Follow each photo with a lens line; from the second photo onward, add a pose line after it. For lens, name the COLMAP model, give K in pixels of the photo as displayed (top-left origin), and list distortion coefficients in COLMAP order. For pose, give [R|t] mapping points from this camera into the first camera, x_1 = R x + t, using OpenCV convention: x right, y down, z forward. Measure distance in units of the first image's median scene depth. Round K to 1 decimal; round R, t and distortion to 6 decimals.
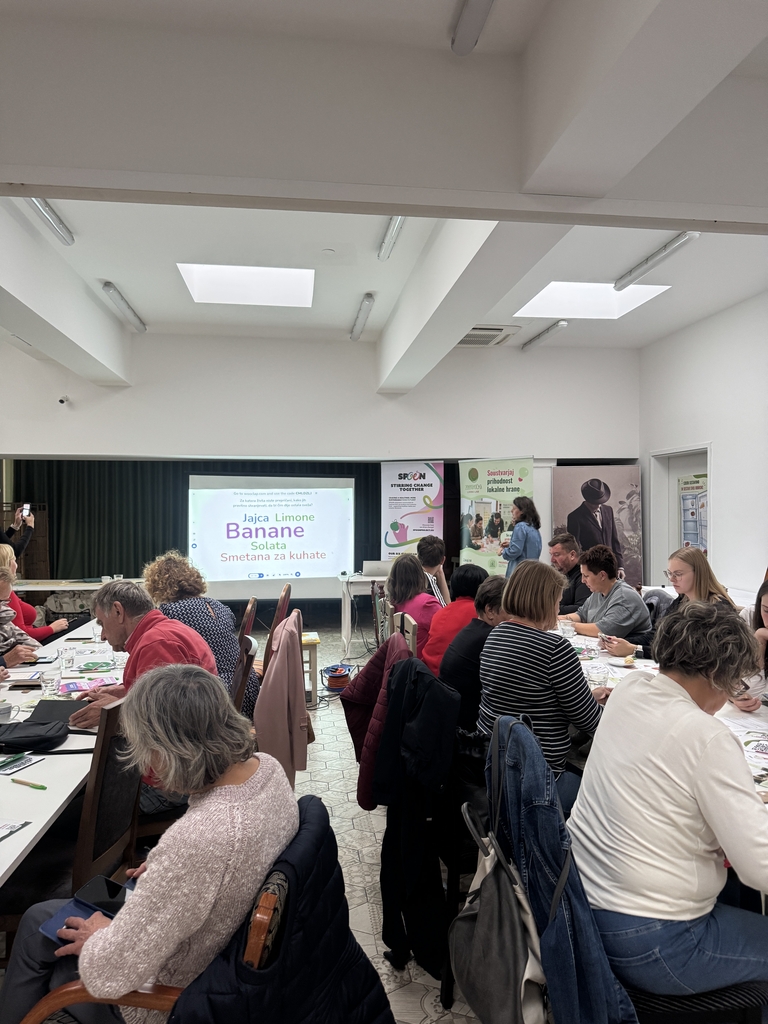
lens RADIAL K [[701.2, 0, 384.0], [0, 701.2, 512.0], [0, 0, 1]] dist [0.053719, -0.131769]
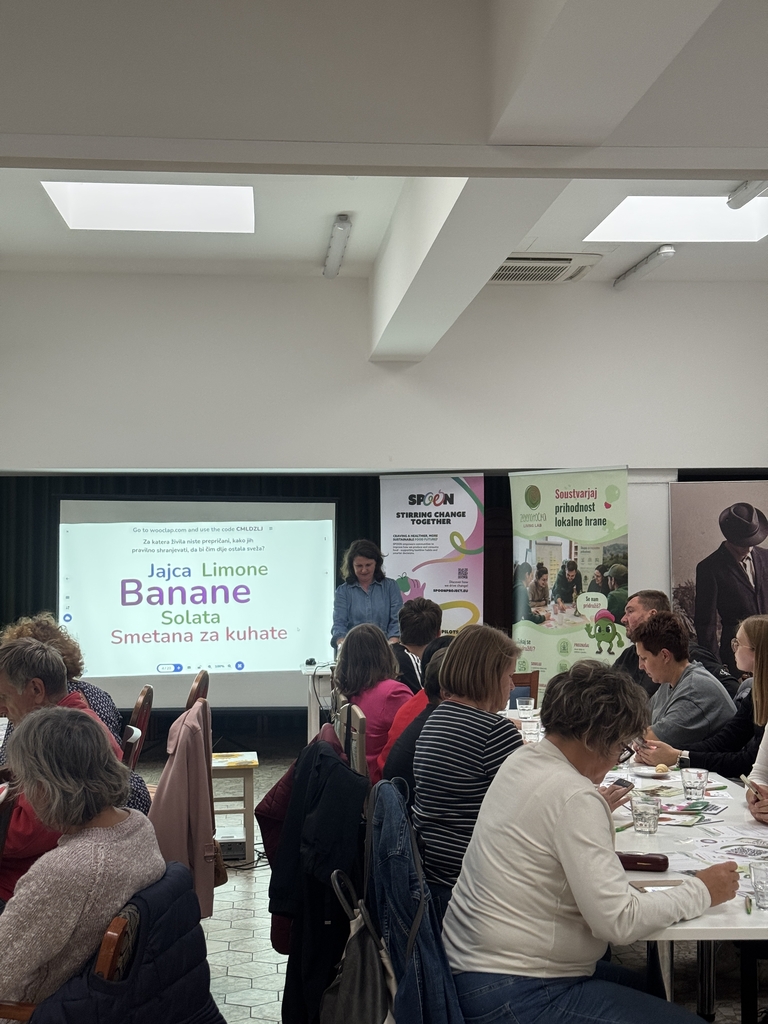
lens RADIAL K [[1407.2, 0, 384.0], [0, 1407.2, 512.0], [0, 0, 1]] dist [0.015686, -0.079592]
pose [[0.998961, -0.004428, -0.045350, 0.057228], [0.003010, 0.999506, -0.031275, -0.003665], [0.045466, 0.031106, 0.998481, -0.197956]]
